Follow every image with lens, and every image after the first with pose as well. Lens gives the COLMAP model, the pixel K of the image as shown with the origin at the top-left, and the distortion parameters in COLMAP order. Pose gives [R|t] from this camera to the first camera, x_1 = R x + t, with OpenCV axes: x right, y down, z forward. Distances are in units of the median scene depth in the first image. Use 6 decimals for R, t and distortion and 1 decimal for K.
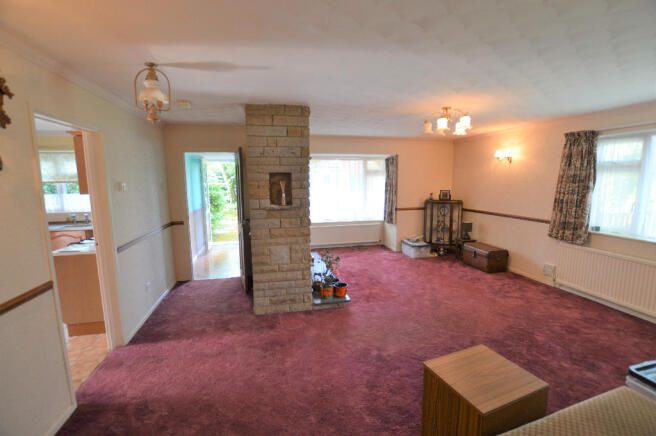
lens RADIAL K [[296.6, 0, 331.3], [0, 296.6, 220.0], [0, 0, 1]] dist [-0.026257, 0.000679]
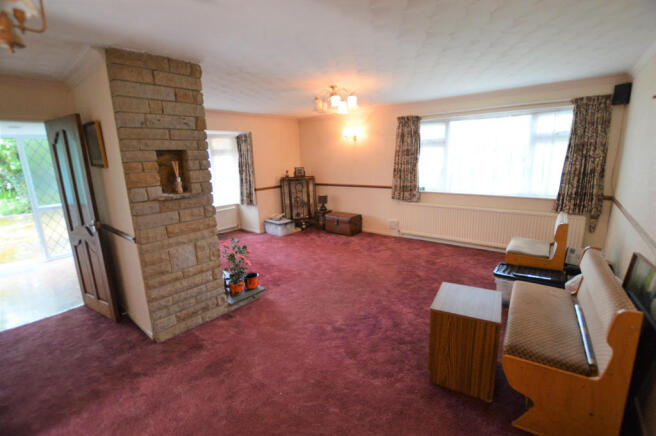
lens RADIAL K [[296.6, 0, 331.3], [0, 296.6, 220.0], [0, 0, 1]] dist [-0.026257, 0.000679]
pose [[0.790776, -0.148868, 0.593727, -0.284652], [0.112661, 0.988801, 0.097875, -0.009222], [-0.601648, -0.010507, 0.798692, 0.136419]]
